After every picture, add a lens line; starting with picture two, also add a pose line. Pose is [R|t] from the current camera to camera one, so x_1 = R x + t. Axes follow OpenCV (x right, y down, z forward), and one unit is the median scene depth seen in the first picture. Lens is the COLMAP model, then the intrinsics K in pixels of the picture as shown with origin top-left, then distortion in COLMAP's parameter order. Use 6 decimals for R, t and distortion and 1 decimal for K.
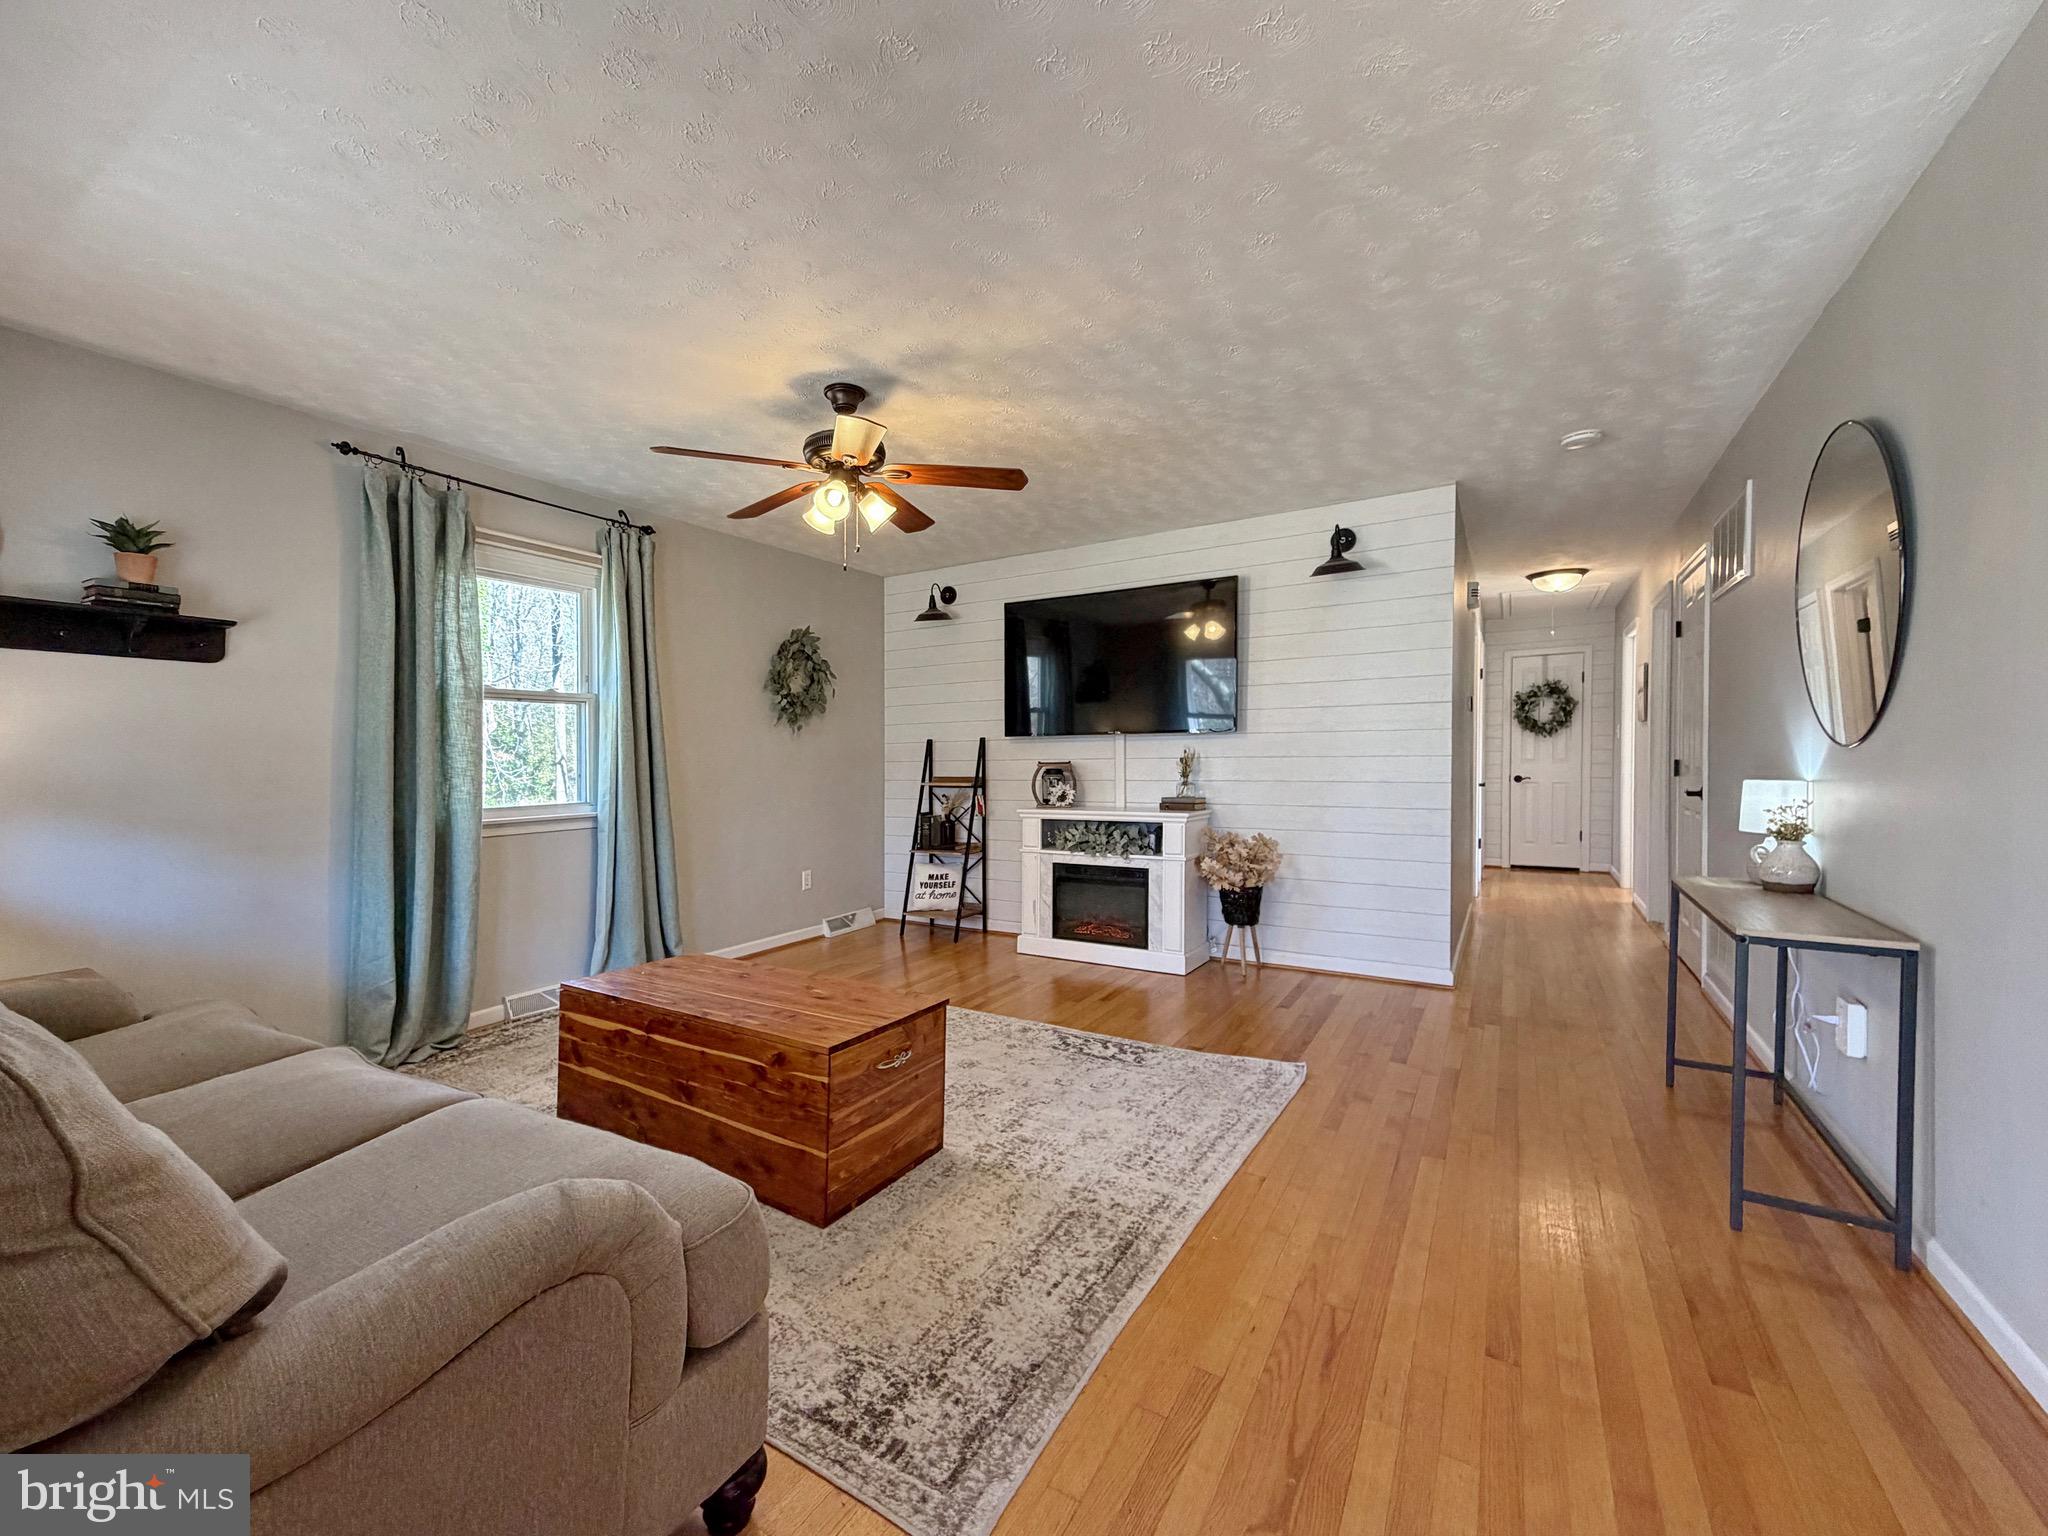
lens RADIAL K [[840.4, 0, 1024.3], [0, 840.4, 774.0], [0, 0, 1]] dist [0.009344, -0.001607]
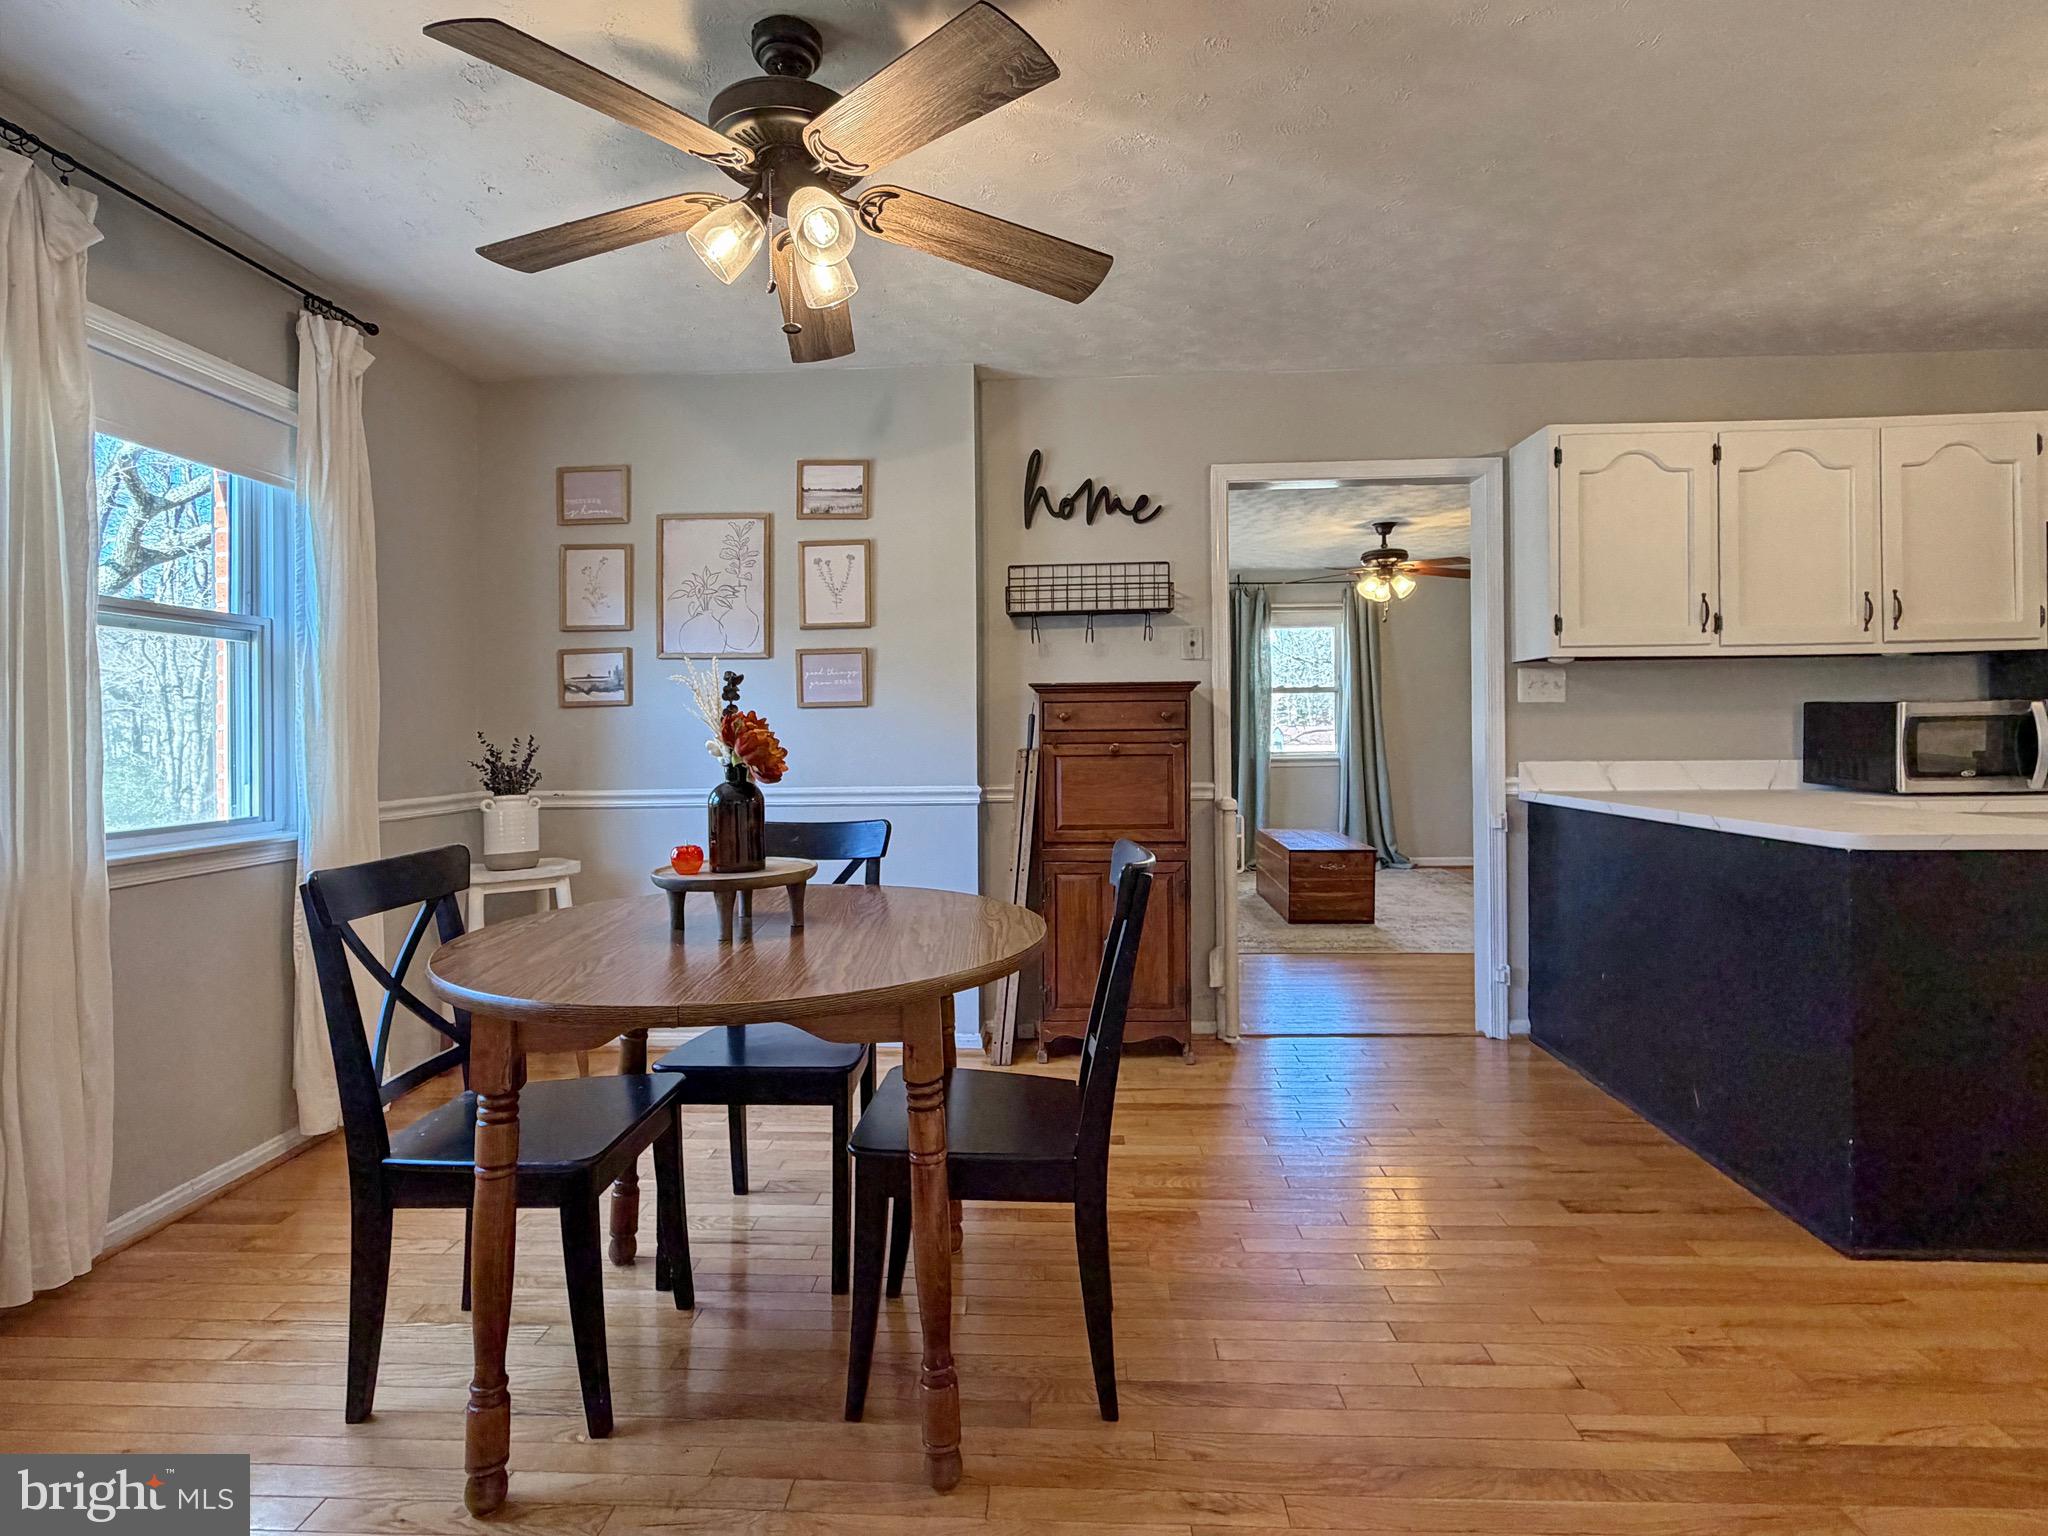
lens RADIAL K [[1046.5, 0, 1006.7], [0, 1046.5, 726.4], [0, 0, 1]] dist [0.002703, -0.000243]
pose [[0.465933, -0.000621, -0.884820, 1.138166], [-0.002662, 0.999994, -0.002104, -0.008038], [0.884816, 0.003336, 0.465929, -0.619060]]
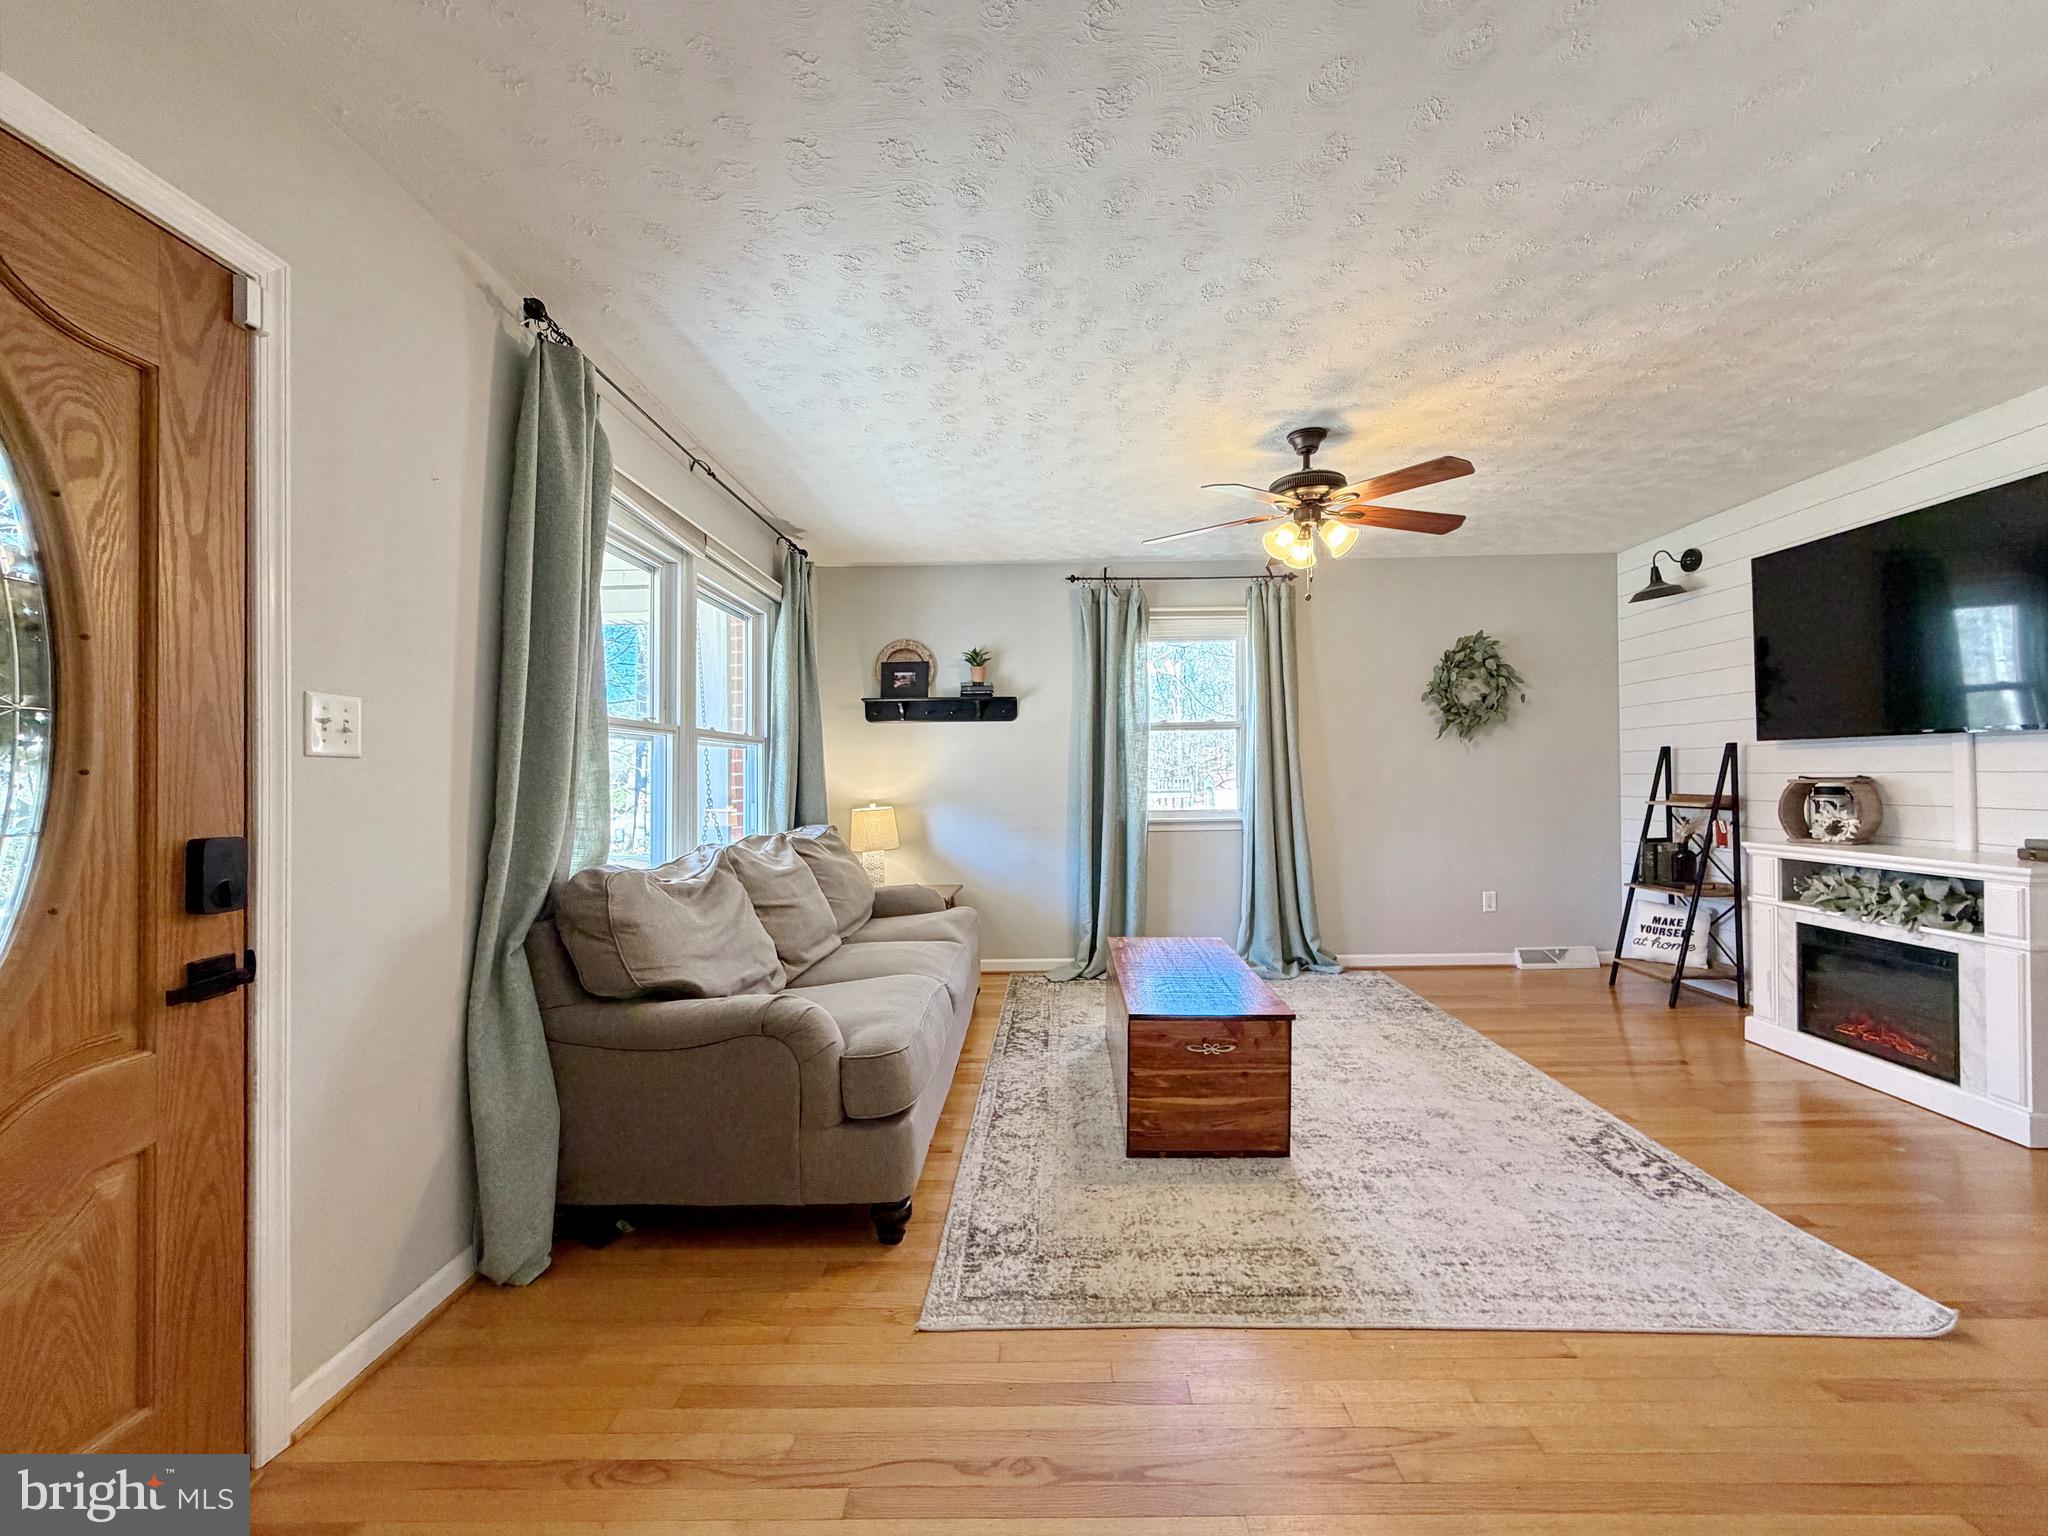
lens RADIAL K [[840.4, 0, 1033.5], [0, 840.4, 765.9], [0, 0, 1]] dist [0.009344, -0.001607]
pose [[0.502696, -0.006122, -0.864441, 0.437412], [-0.006183, 0.999924, -0.010677, -0.016747], [0.864441, 0.010712, 0.502620, 0.135742]]
